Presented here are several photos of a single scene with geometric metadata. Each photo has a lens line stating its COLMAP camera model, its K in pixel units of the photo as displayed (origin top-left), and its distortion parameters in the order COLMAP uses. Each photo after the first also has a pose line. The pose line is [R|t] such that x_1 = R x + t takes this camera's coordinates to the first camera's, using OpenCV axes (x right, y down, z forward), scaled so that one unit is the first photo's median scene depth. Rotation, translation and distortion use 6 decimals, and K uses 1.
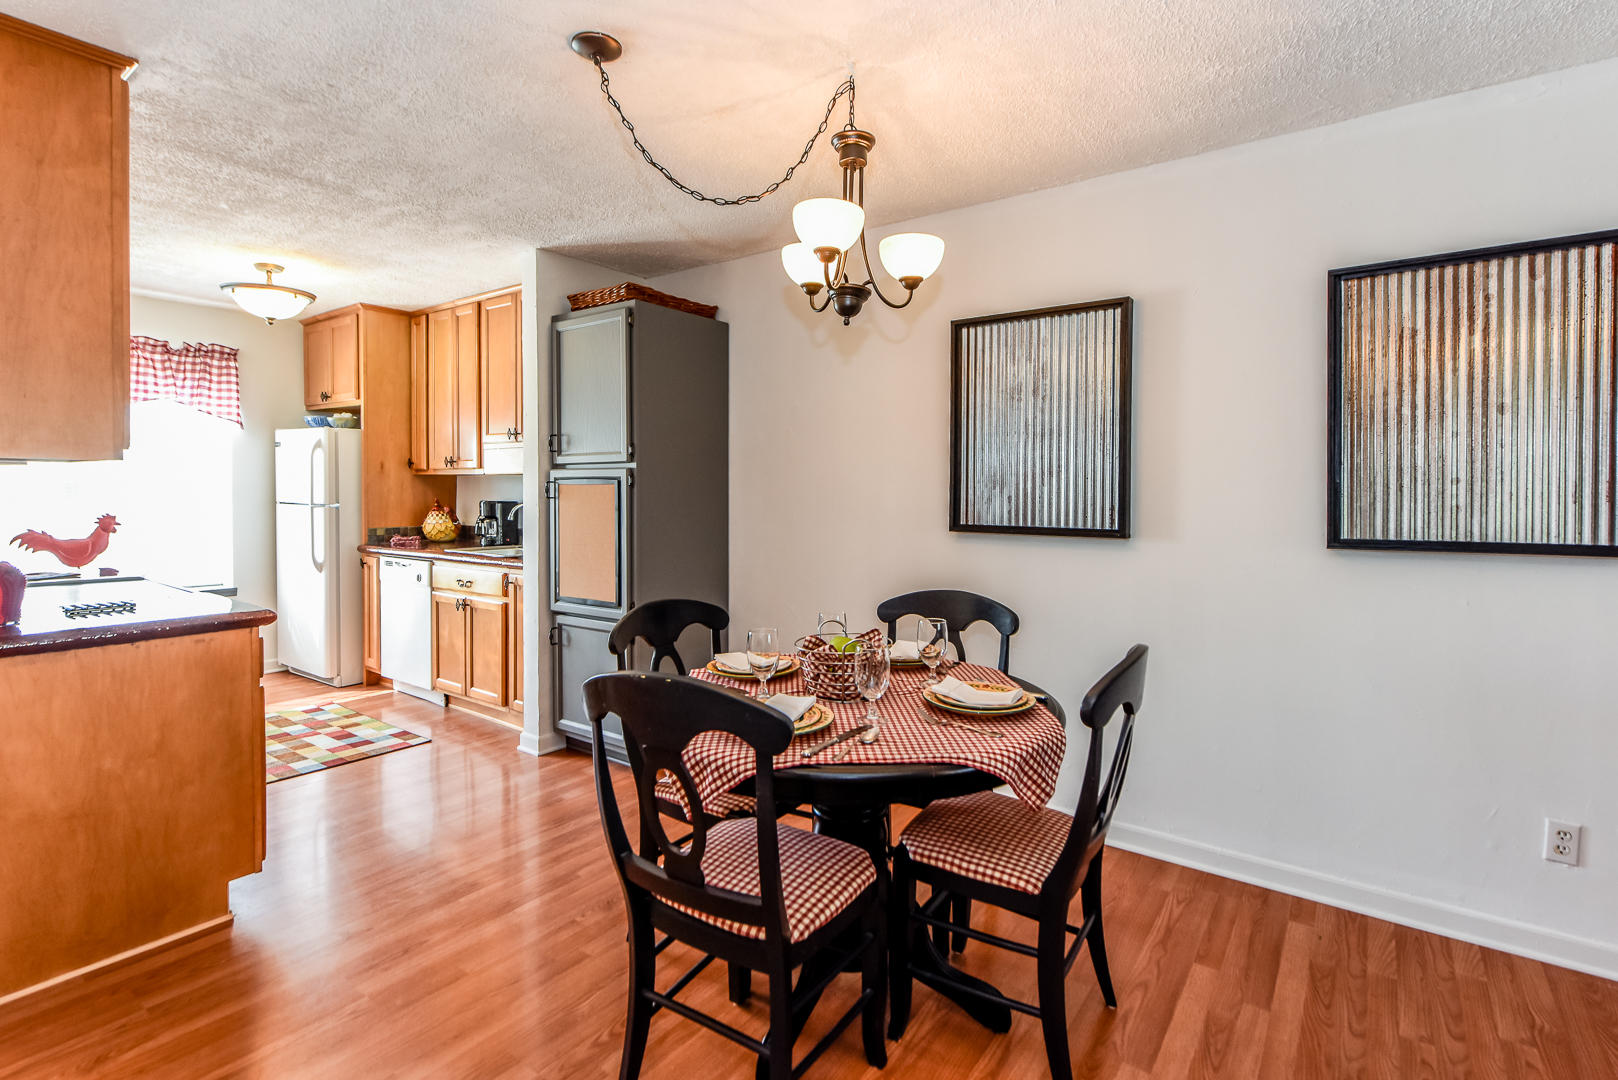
lens RADIAL K [[785.4, 0, 793.5], [0, 785.4, 497.8], [0, 0, 1]] dist [-0.001518, 0.000087]
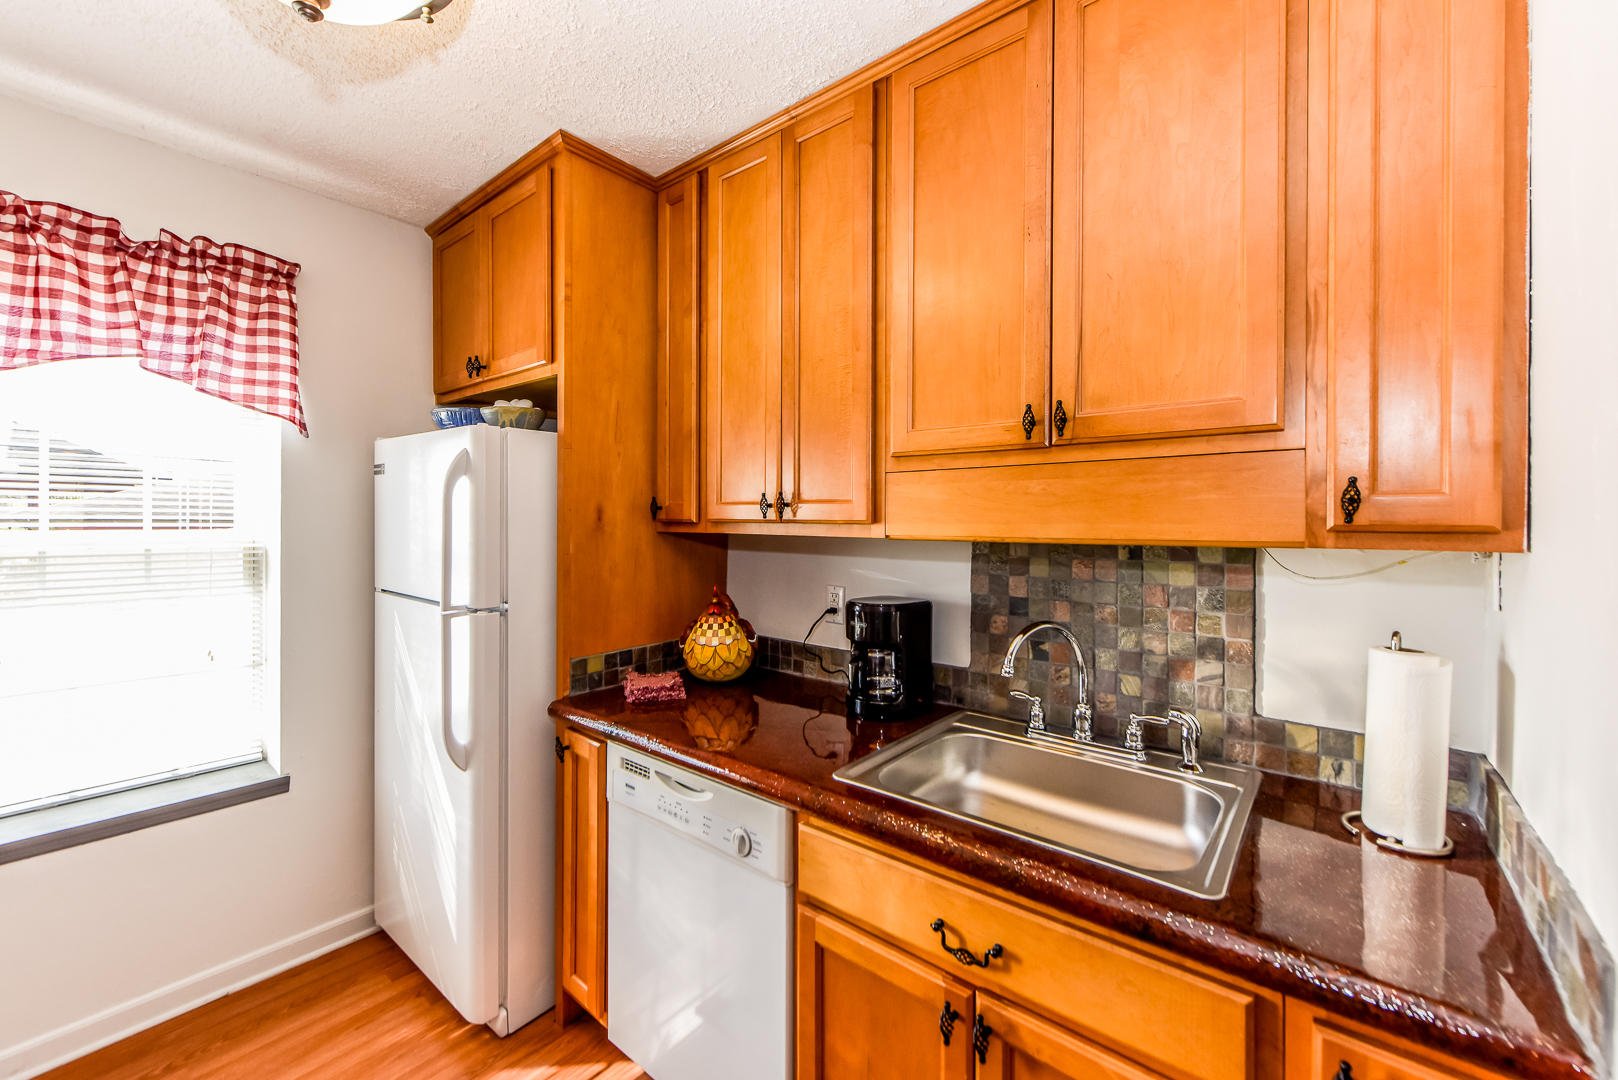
lens RADIAL K [[650.6, 0, 790.2], [0, 650.6, 513.9], [0, 0, 1]] dist [0.000723, -0.000060]
pose [[0.997858, -0.002605, -0.065358, -0.399735], [0.001149, 0.999751, -0.022295, -0.033241], [0.065400, 0.022172, 0.997613, 0.651931]]
